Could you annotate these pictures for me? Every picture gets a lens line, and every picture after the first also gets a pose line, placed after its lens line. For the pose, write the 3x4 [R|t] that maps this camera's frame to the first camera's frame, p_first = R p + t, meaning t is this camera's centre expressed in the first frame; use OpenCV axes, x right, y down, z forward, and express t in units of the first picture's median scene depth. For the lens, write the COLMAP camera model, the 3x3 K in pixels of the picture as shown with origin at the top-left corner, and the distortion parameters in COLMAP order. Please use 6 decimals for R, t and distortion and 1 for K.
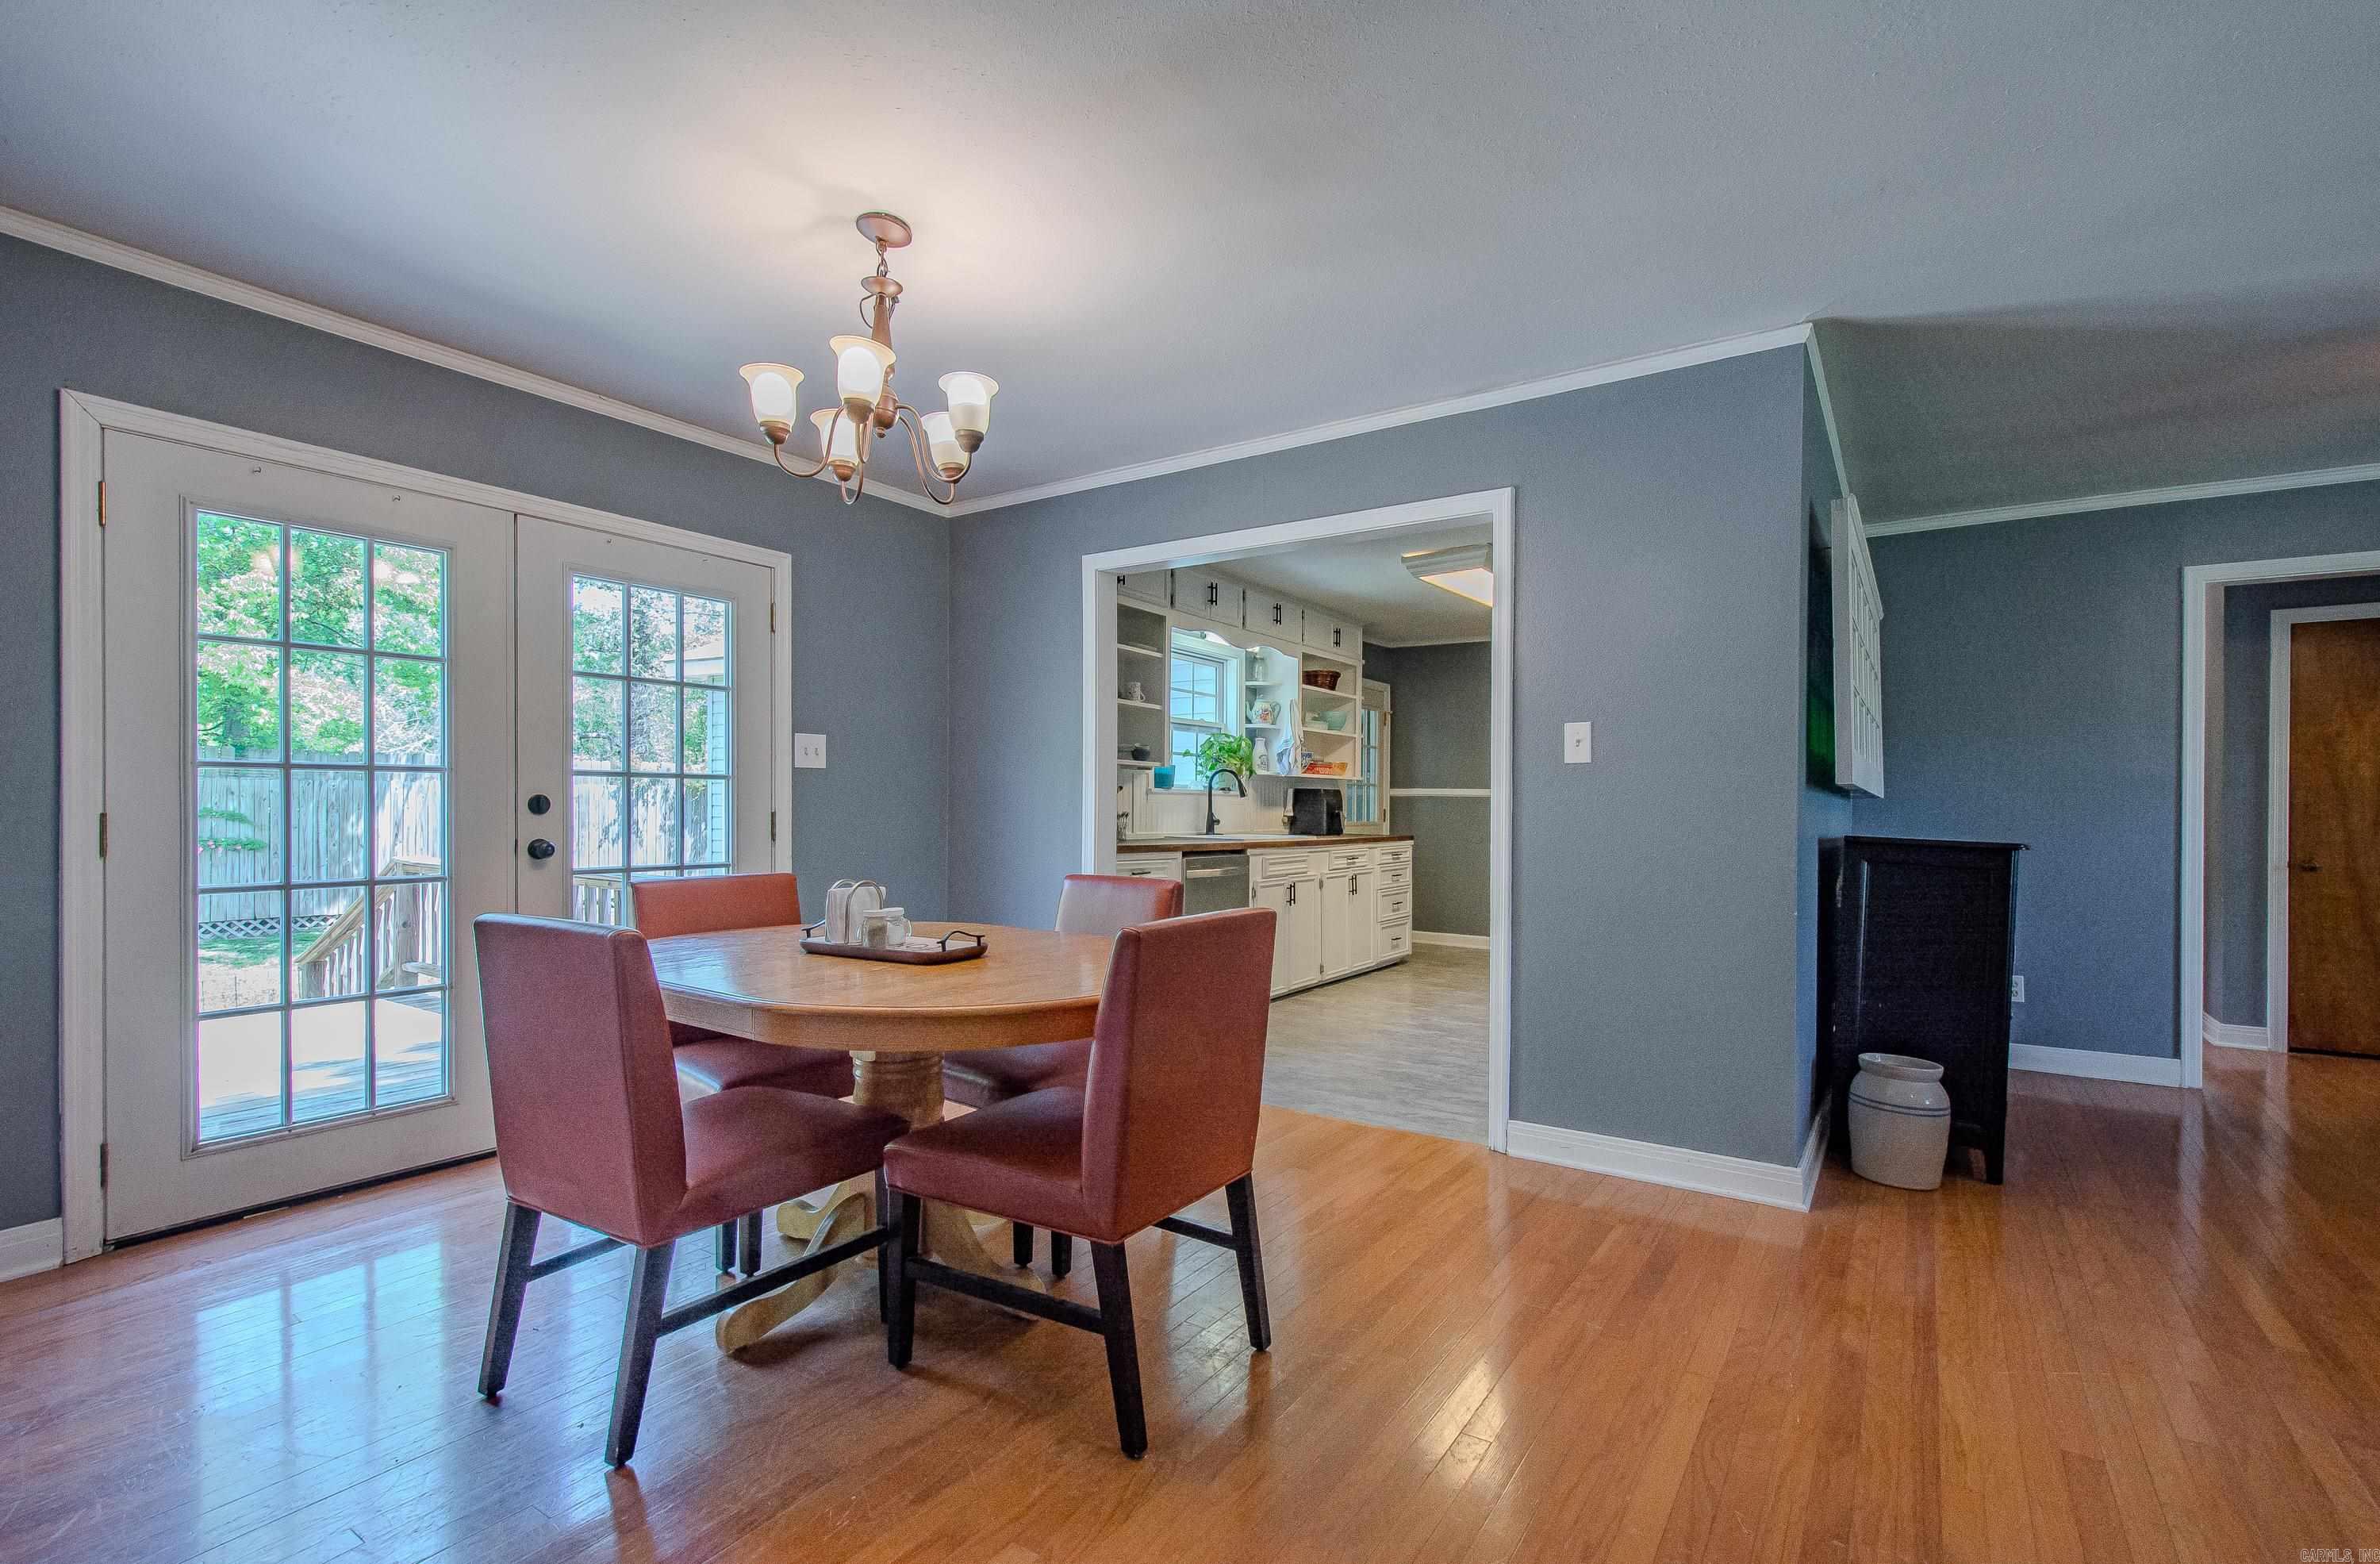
lens RADIAL K [[1039.4, 0, 1195.3], [0, 1039.4, 811.3], [0, 0, 1]] dist [0.010810, 0.000032]
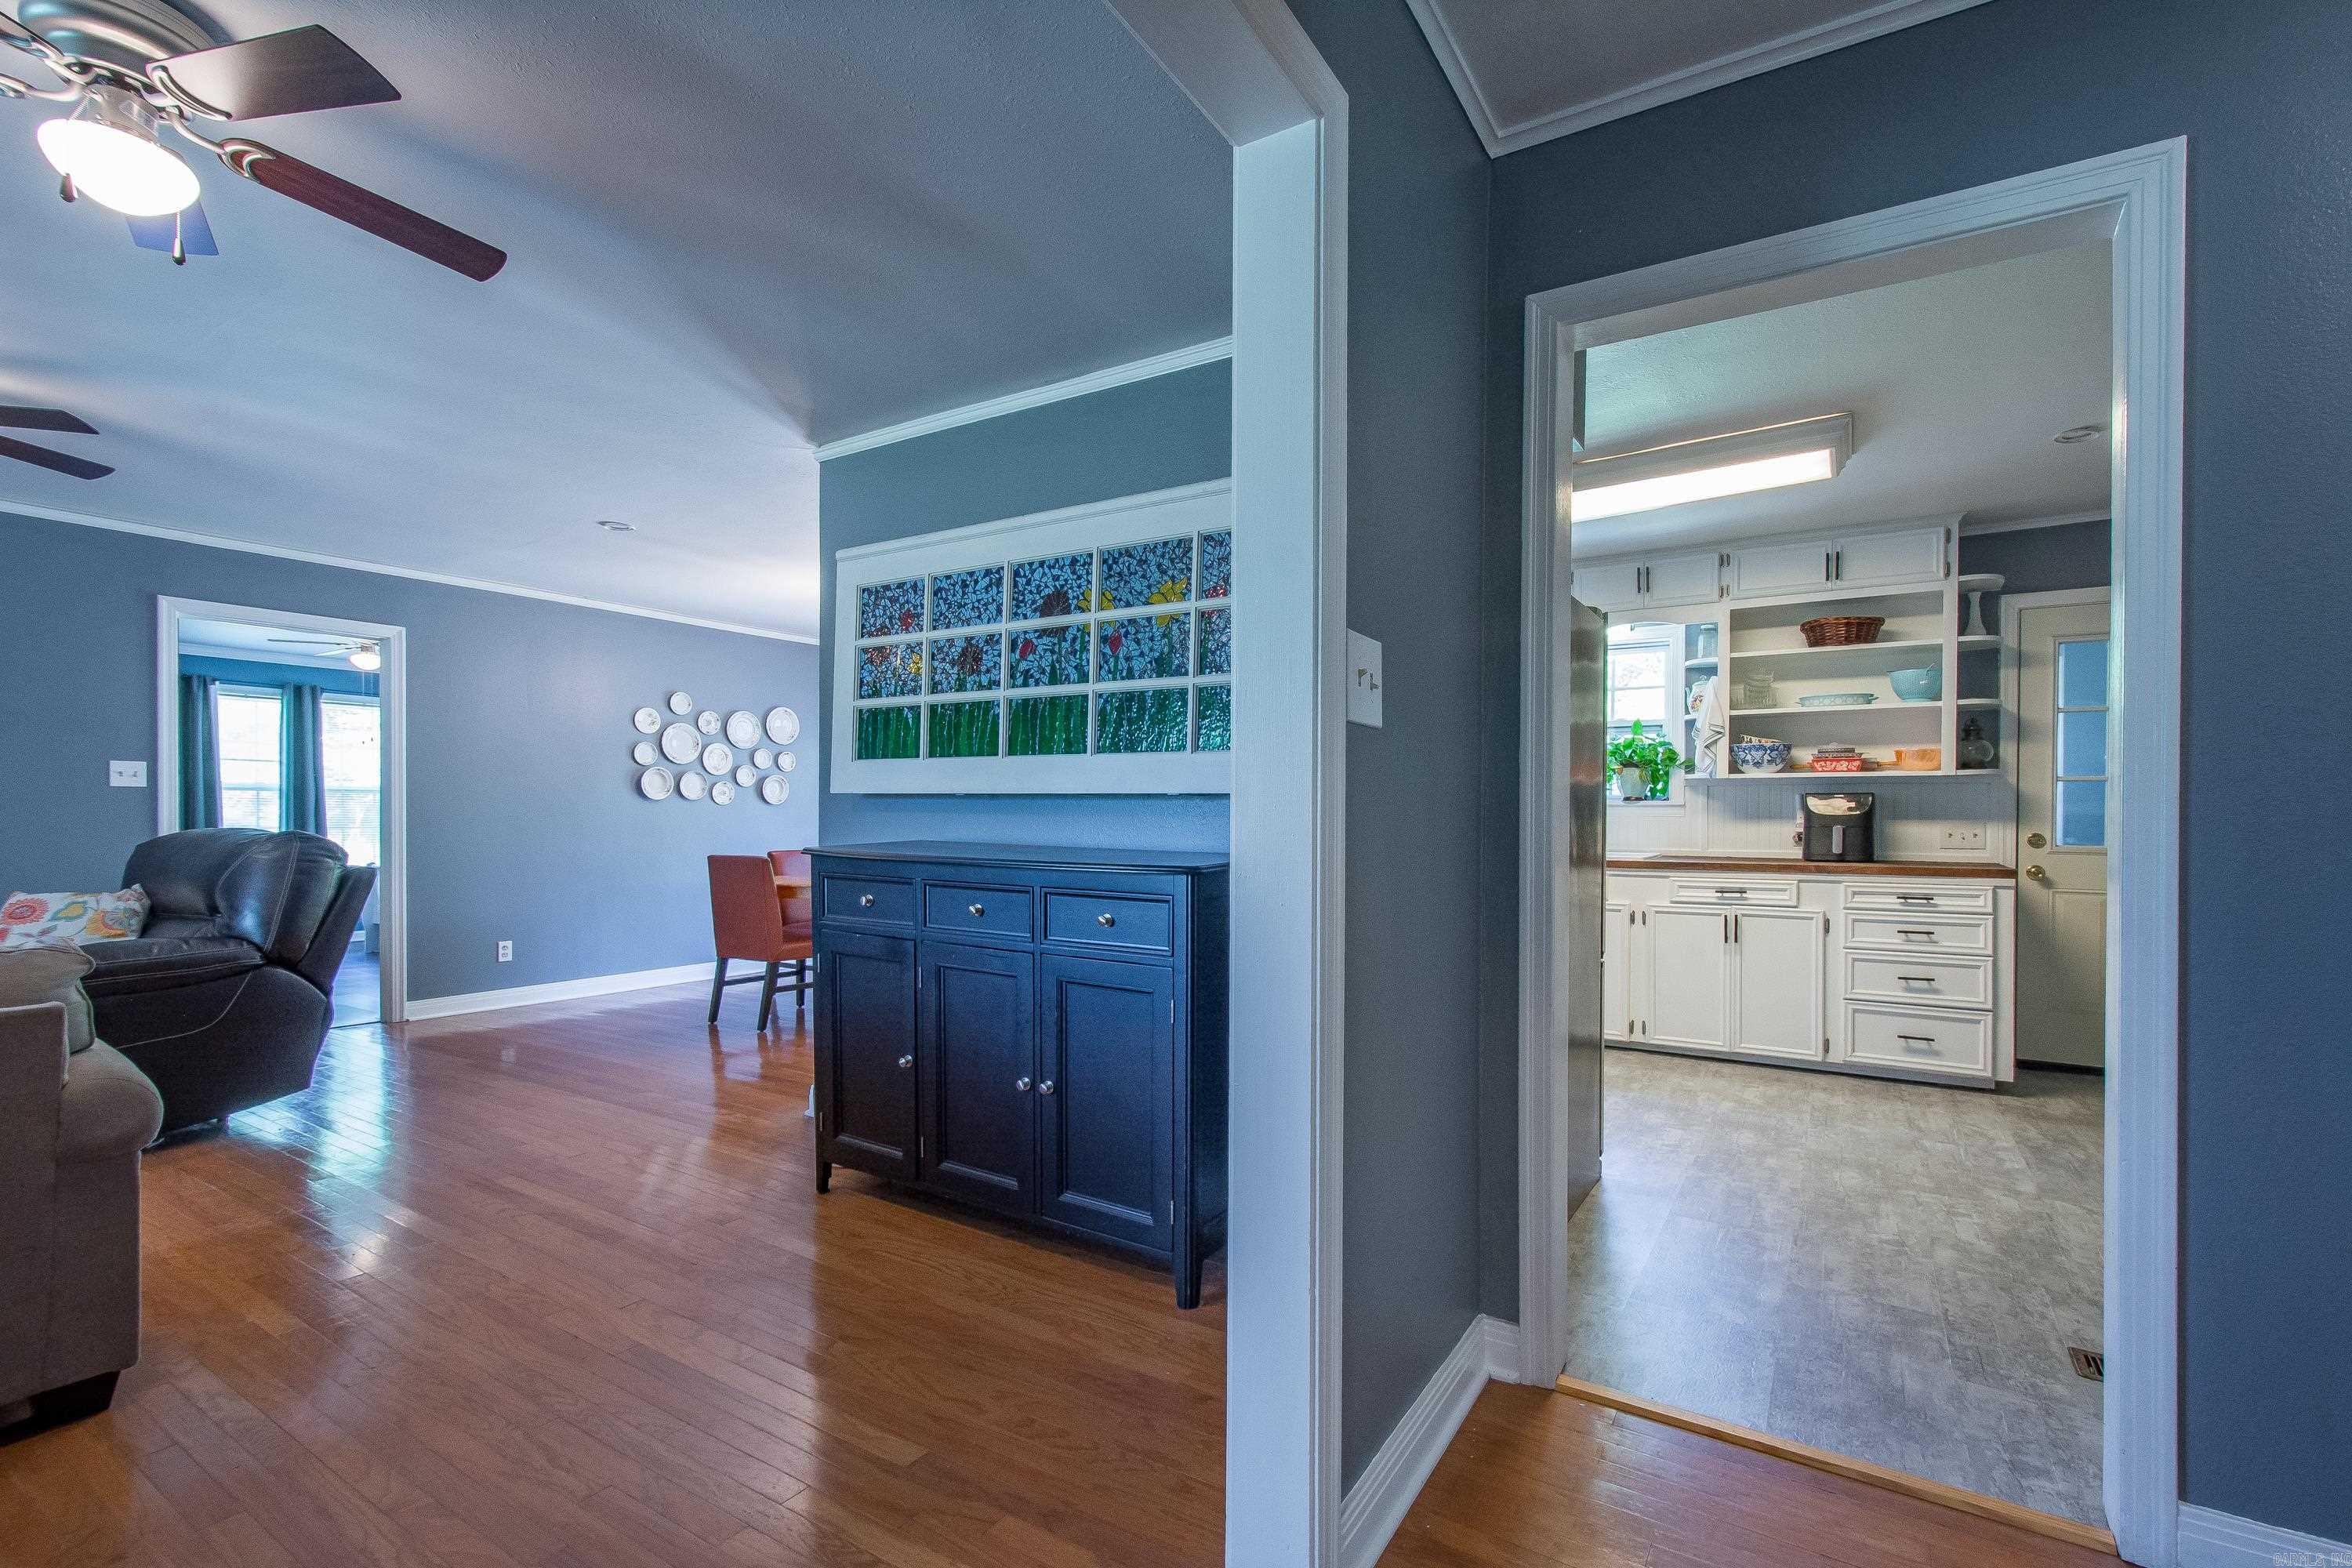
lens RADIAL K [[1030.3, 0, 1210.6], [0, 1030.3, 824.1], [0, 0, 1]] dist [0.001419, -0.000484]
pose [[0.064599, -0.001100, -0.997911, 0.920764], [-0.010400, 0.999944, -0.001775, 0.004816], [0.997857, 0.010493, 0.064584, 0.676075]]
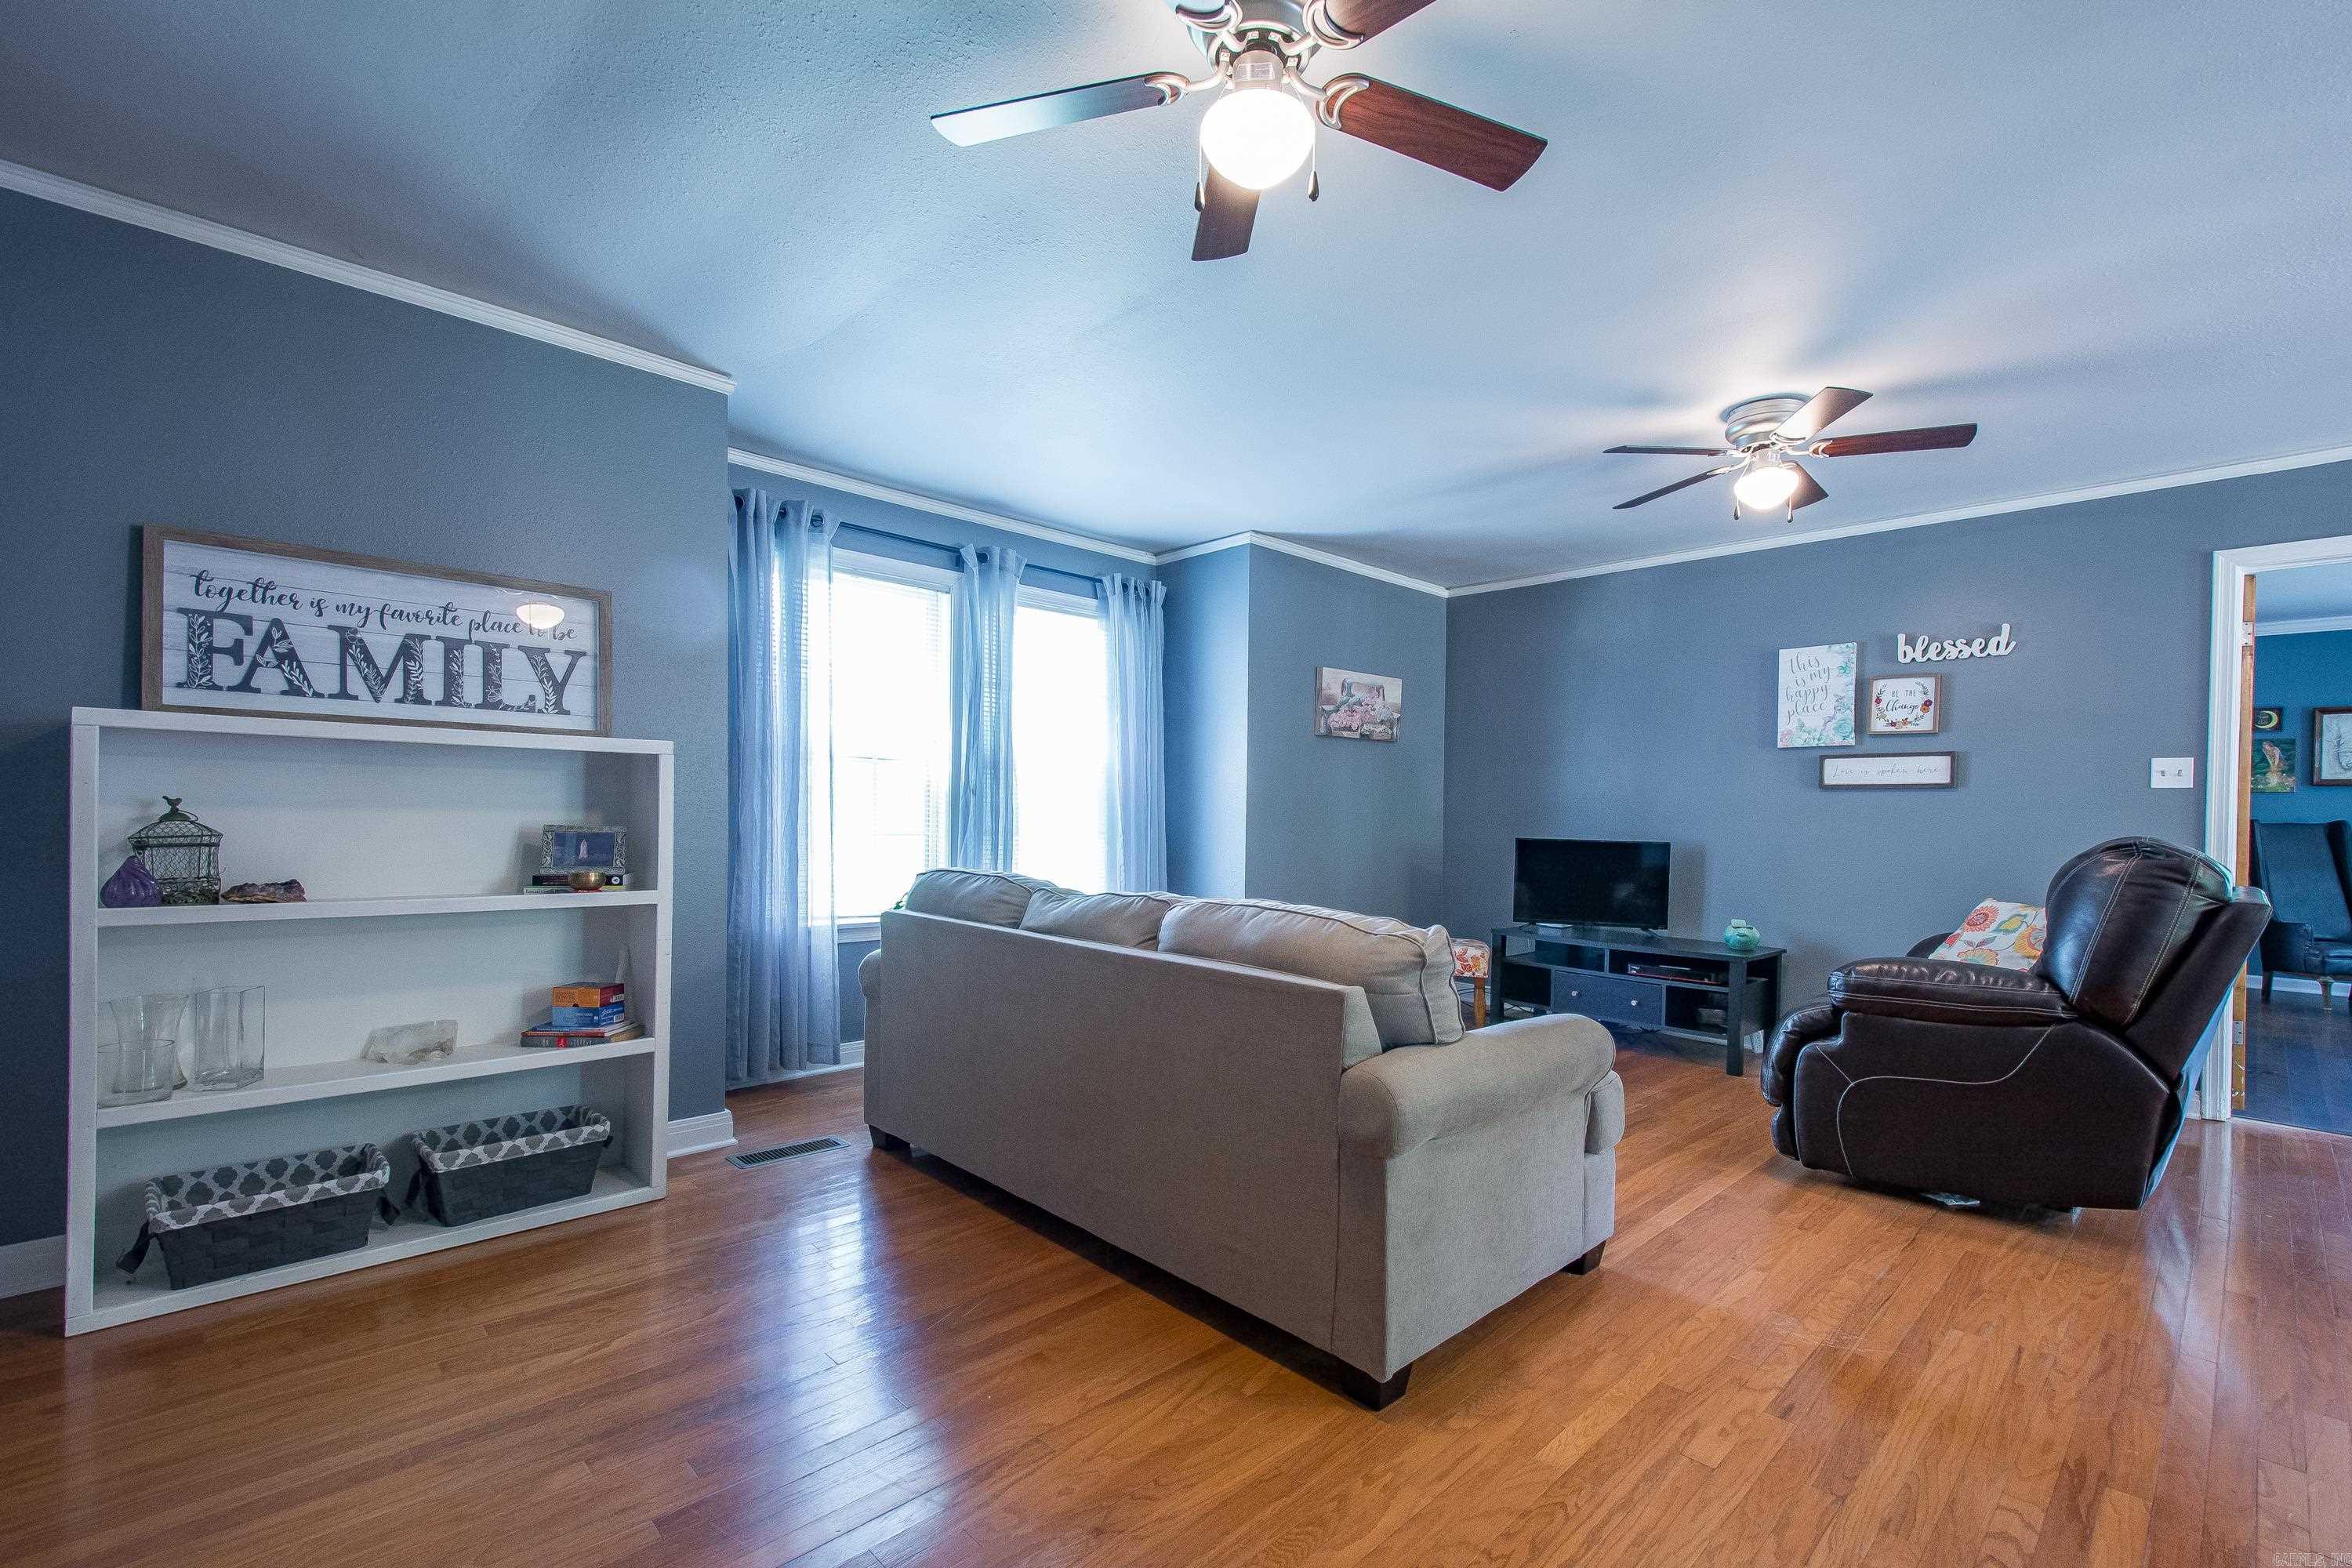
lens RADIAL K [[1035.9, 0, 1227.4], [0, 1035.9, 821.6], [0, 0, 1]] dist [0.023650, -0.008010]
pose [[-0.984690, -0.025939, 0.172374, 0.568900], [-0.022657, 0.999523, 0.020981, 0.004717], [-0.172836, 0.016754, -0.984808, 0.674087]]
